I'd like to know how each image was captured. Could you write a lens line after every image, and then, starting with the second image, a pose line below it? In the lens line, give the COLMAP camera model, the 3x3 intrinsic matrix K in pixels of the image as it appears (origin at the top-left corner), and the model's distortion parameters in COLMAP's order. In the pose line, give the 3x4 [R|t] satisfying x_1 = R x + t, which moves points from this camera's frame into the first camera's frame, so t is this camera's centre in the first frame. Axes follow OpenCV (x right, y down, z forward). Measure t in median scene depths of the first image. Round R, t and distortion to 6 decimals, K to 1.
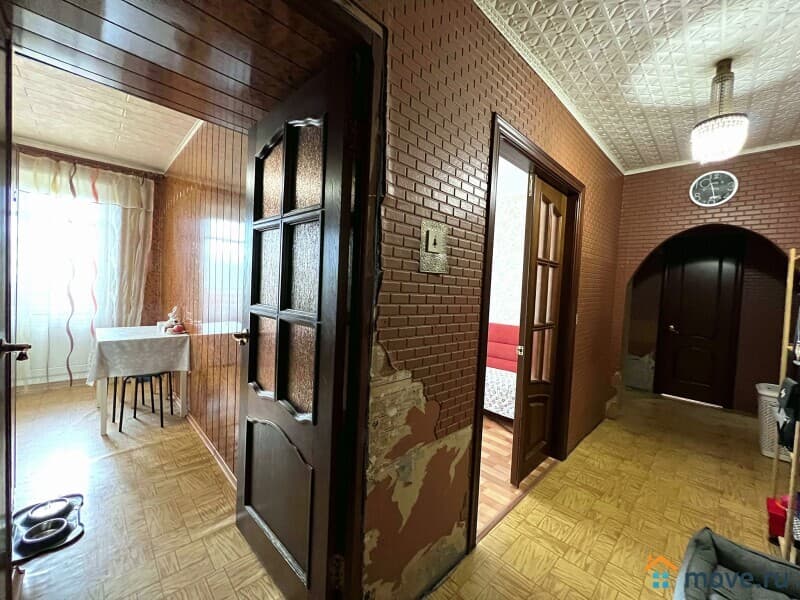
lens RADIAL K [[318.8, 0, 398.1], [0, 318.8, 295.7], [0, 0, 1]] dist [-0.003809, 0.000572]
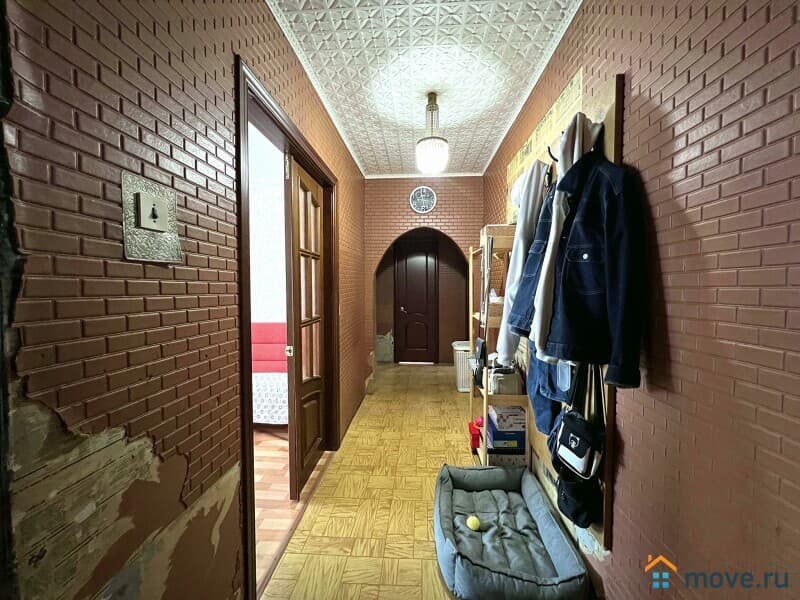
lens RADIAL K [[318.8, 0, 396.4], [0, 318.8, 298.9], [0, 0, 1]] dist [-0.003809, 0.000572]
pose [[0.751130, -0.075158, 0.655862, 0.039351], [0.058479, 0.997168, 0.047297, -0.000013], [-0.657559, 0.002828, 0.753398, 0.158850]]
